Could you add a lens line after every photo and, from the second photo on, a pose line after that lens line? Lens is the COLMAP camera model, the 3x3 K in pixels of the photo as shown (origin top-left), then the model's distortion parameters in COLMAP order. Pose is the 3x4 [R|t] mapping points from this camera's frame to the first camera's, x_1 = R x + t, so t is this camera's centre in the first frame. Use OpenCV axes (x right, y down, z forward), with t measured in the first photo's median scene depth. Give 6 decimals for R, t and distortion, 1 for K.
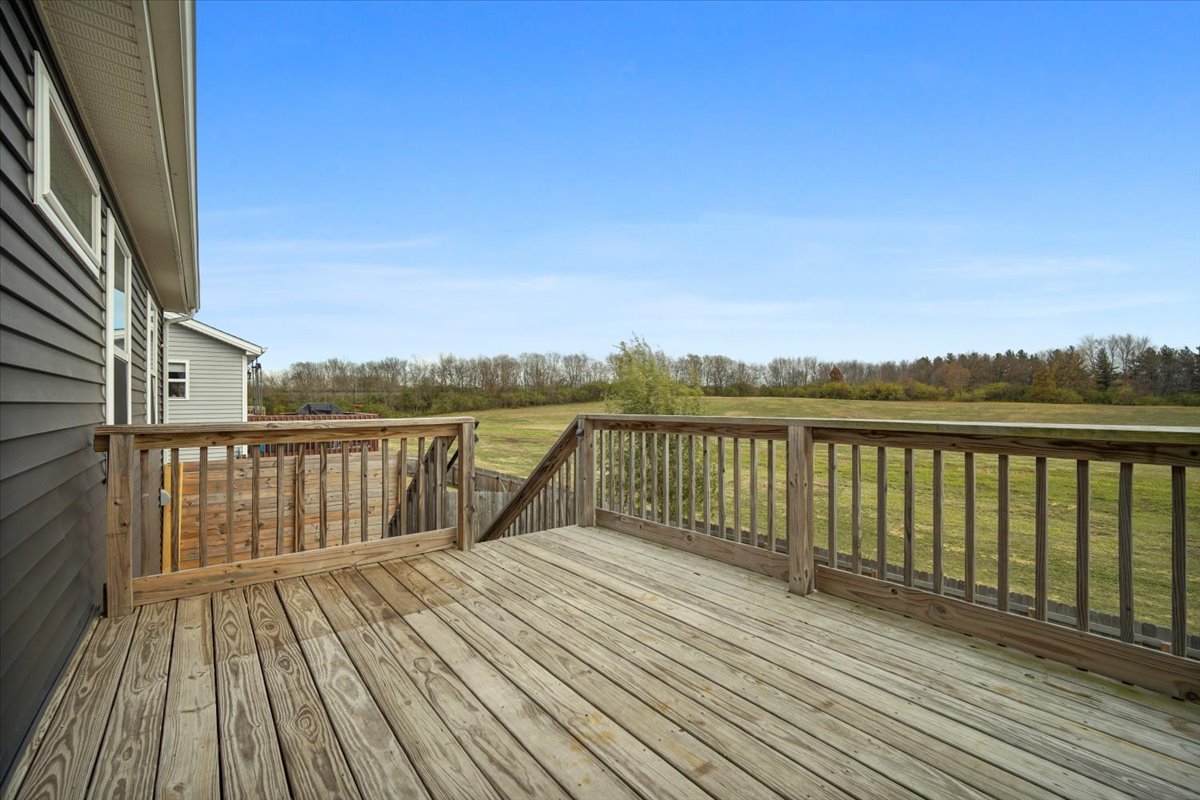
lens RADIAL K [[522.2, 0, 598.5], [0, 522.2, 399.9], [0, 0, 1]] dist [-0.011072, 0.001352]
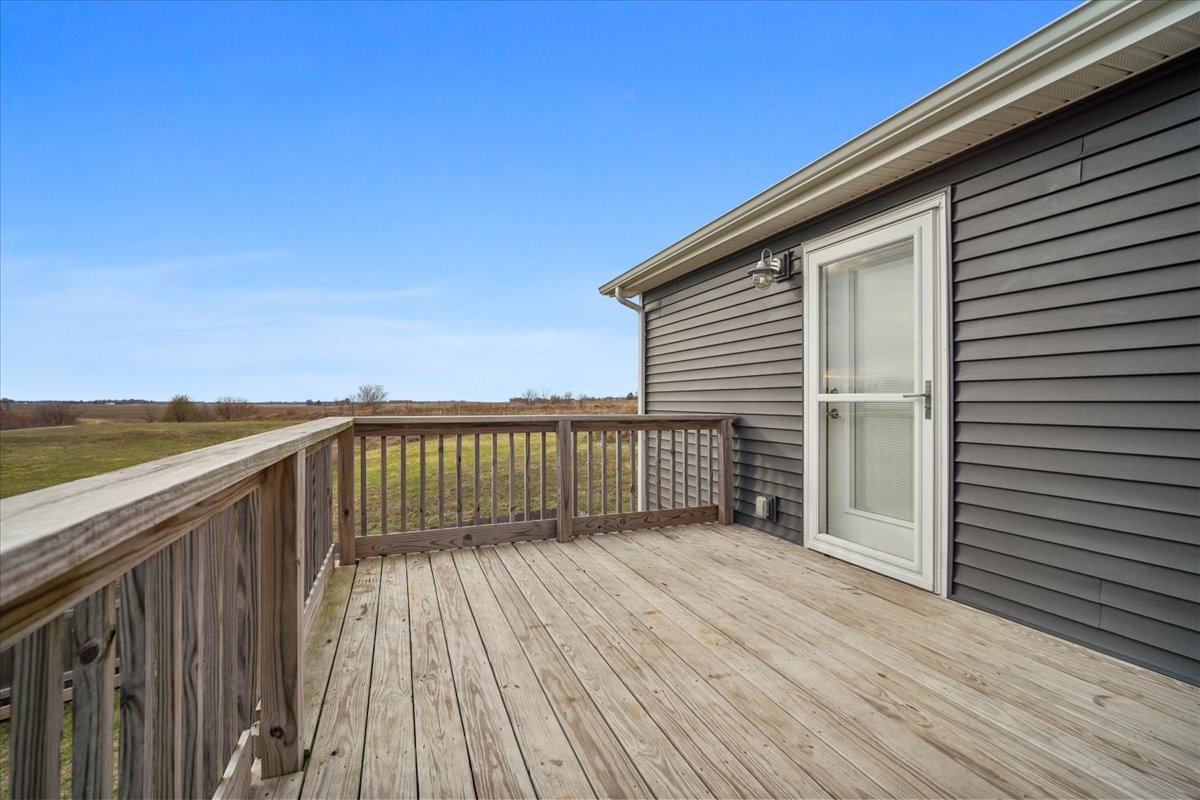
lens RADIAL K [[522.2, 0, 598.5], [0, 522.2, 399.9], [0, 0, 1]] dist [-0.011072, 0.001352]
pose [[-0.960973, 0.003779, 0.276615, -0.006407], [0.000658, 0.999935, -0.011376, 0.000813], [-0.276640, -0.010750, -0.960914, 0.150370]]
